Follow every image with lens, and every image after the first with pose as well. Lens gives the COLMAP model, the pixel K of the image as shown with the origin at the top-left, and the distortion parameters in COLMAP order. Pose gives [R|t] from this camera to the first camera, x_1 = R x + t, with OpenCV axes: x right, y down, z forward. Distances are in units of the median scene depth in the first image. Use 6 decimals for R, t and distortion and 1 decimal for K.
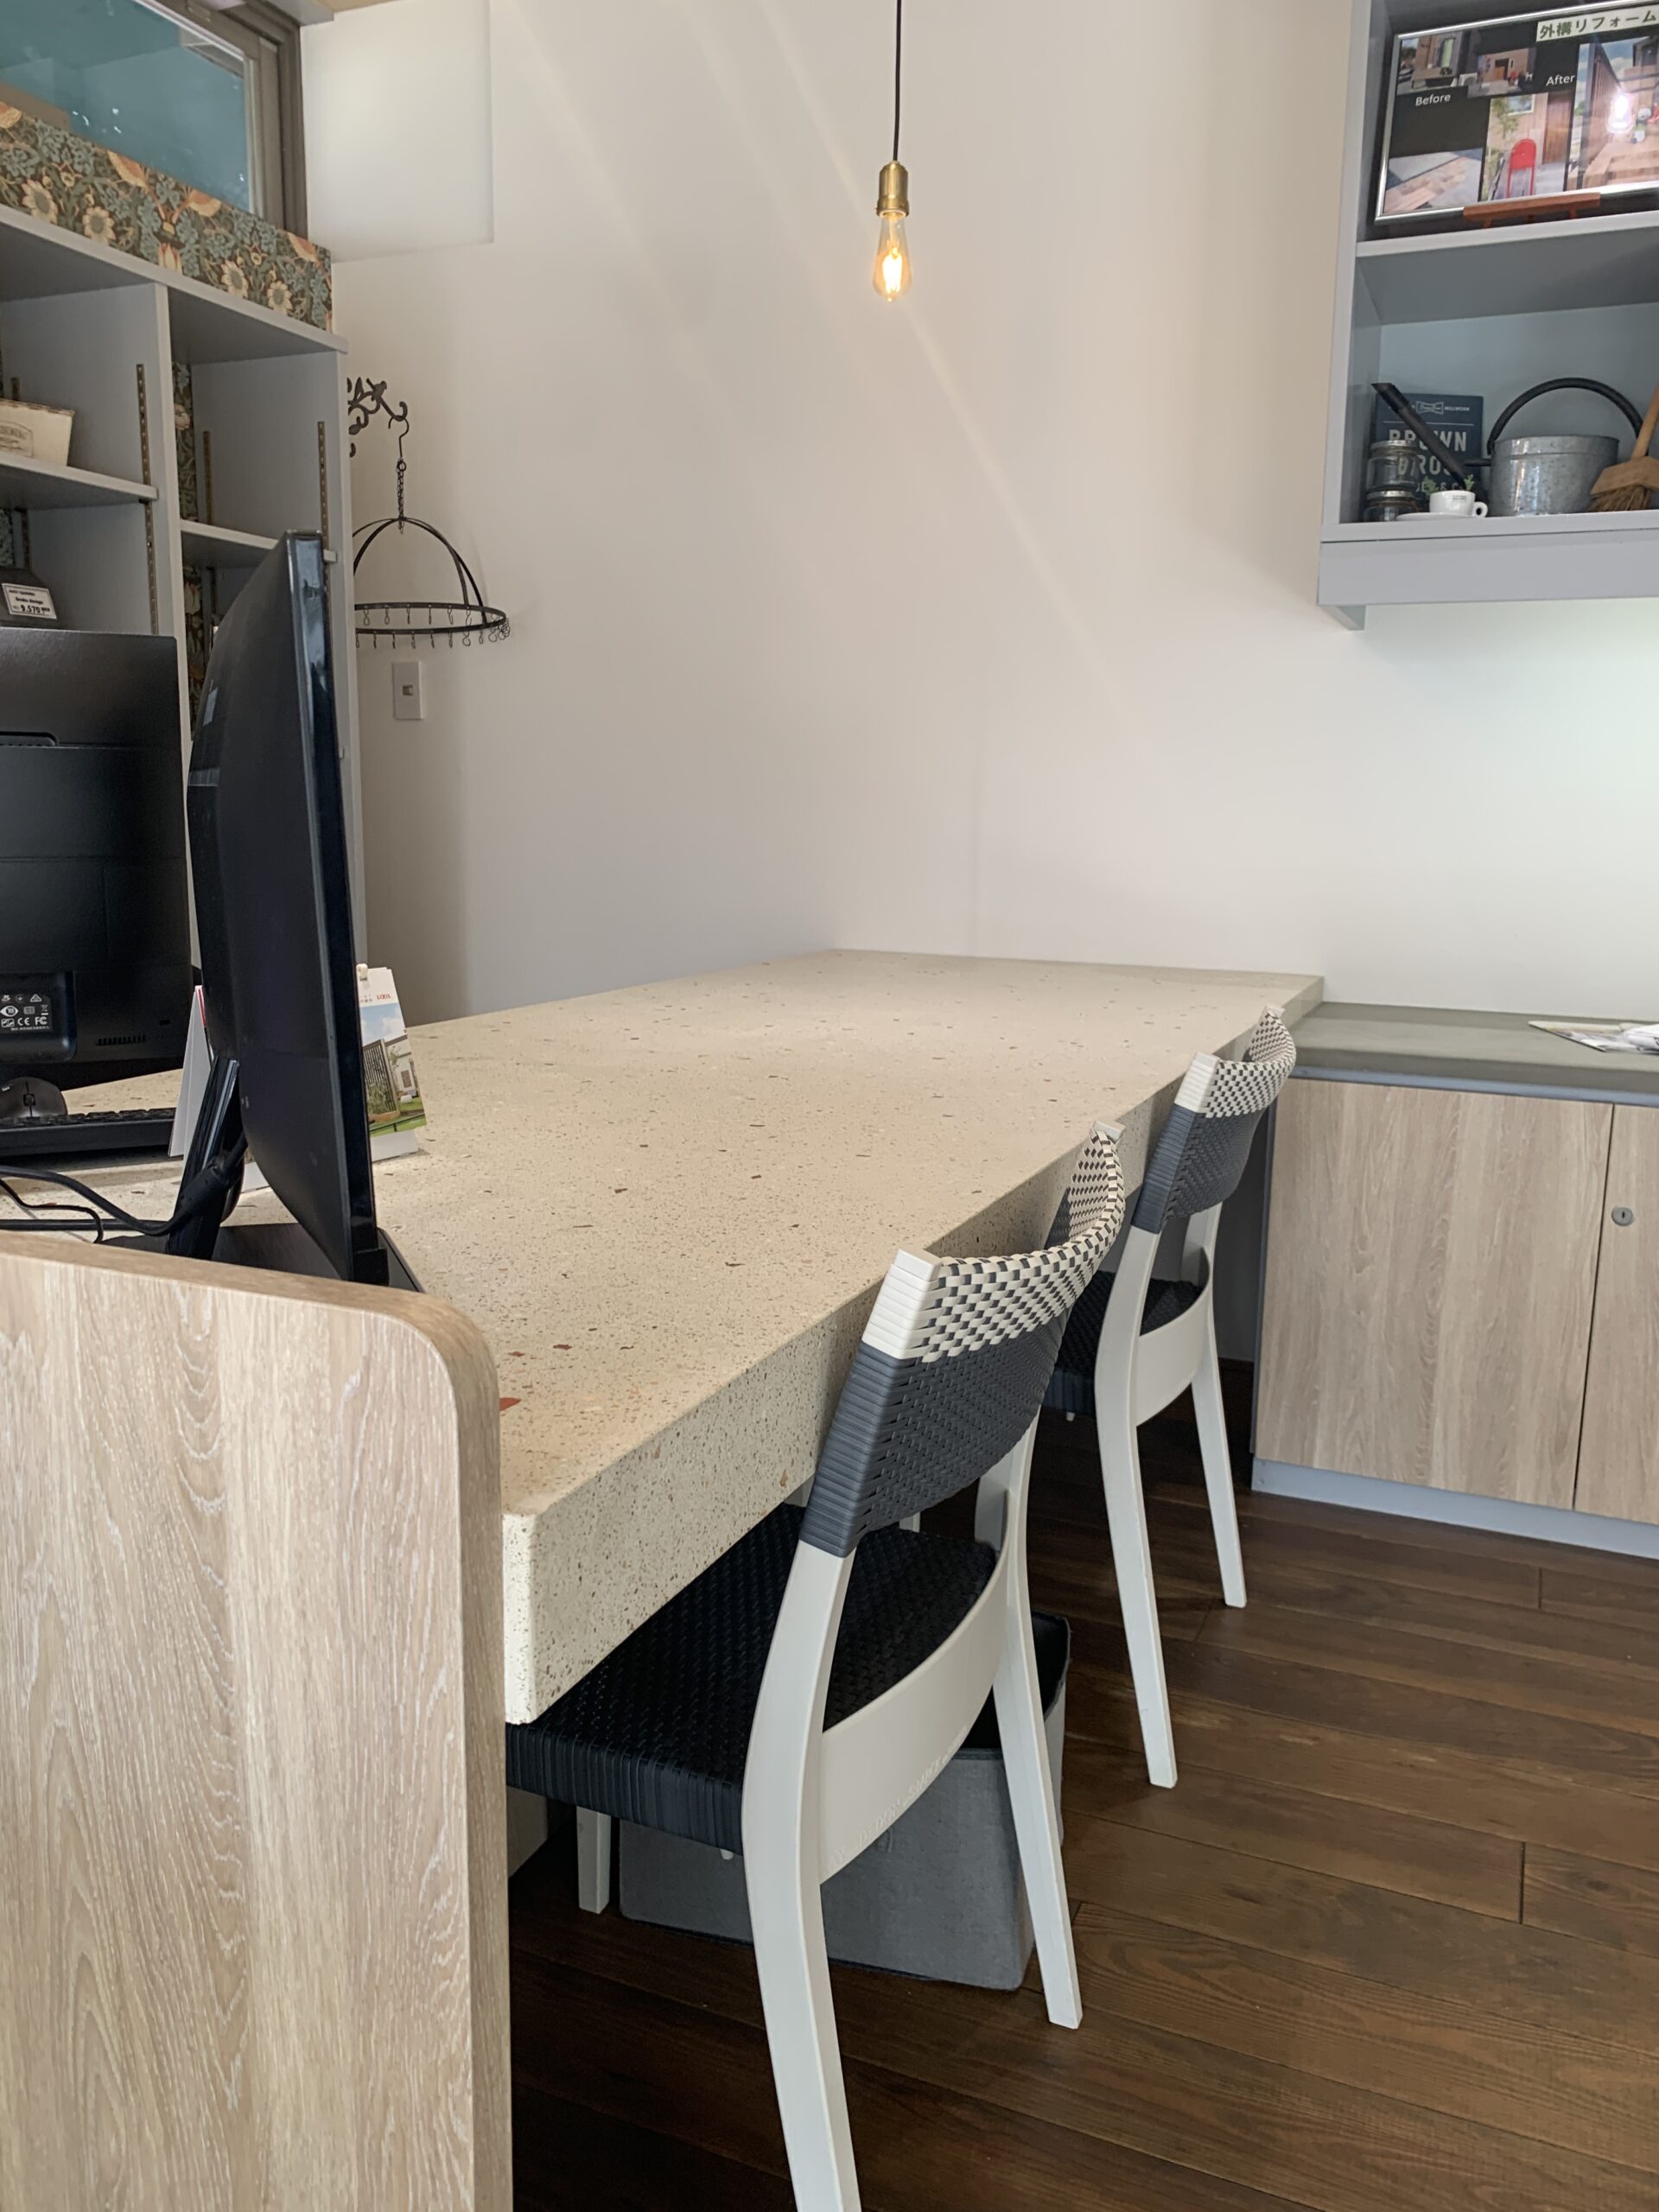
lens RADIAL K [[1710.6, 0, 829.5], [0, 1710.6, 1106.0], [0, 0, 1]] dist [0.073030, -0.080370]
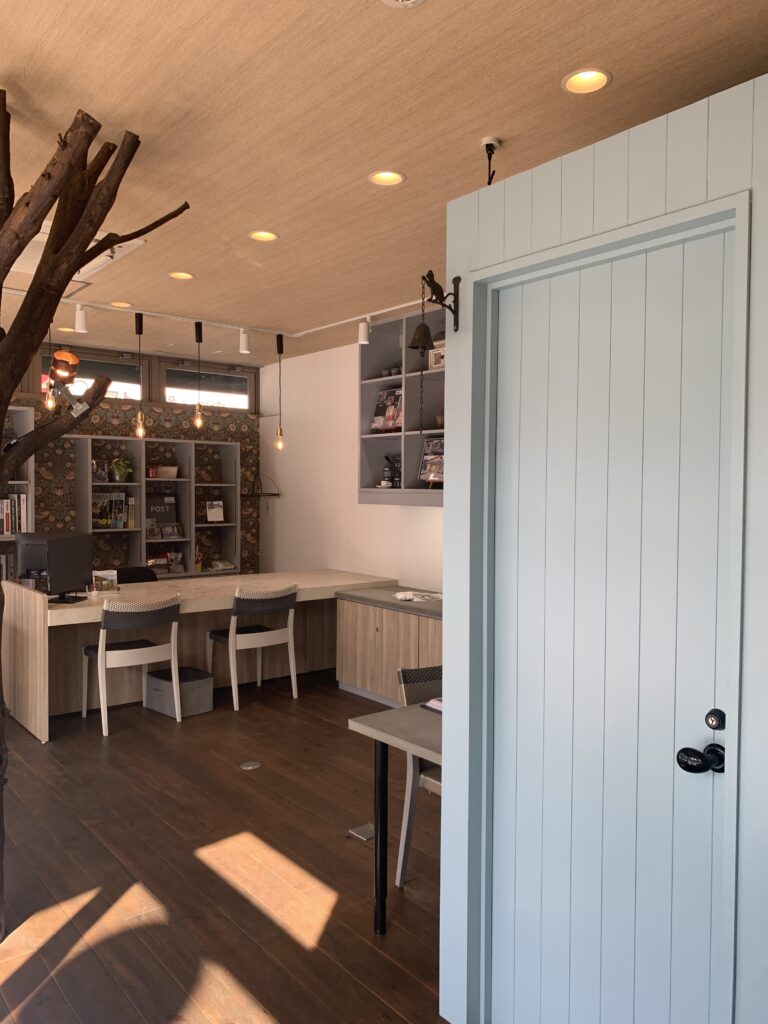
lens RADIAL K [[791.9, 0, 384.0], [0, 791.9, 512.0], [0, 0, 1]] dist [0.073030, -0.080370]
pose [[0.889473, -0.000242, -0.456988, 1.426269], [-0.067542, 0.988948, -0.131987, 0.027020], [0.451969, 0.148264, 0.879626, -0.980575]]
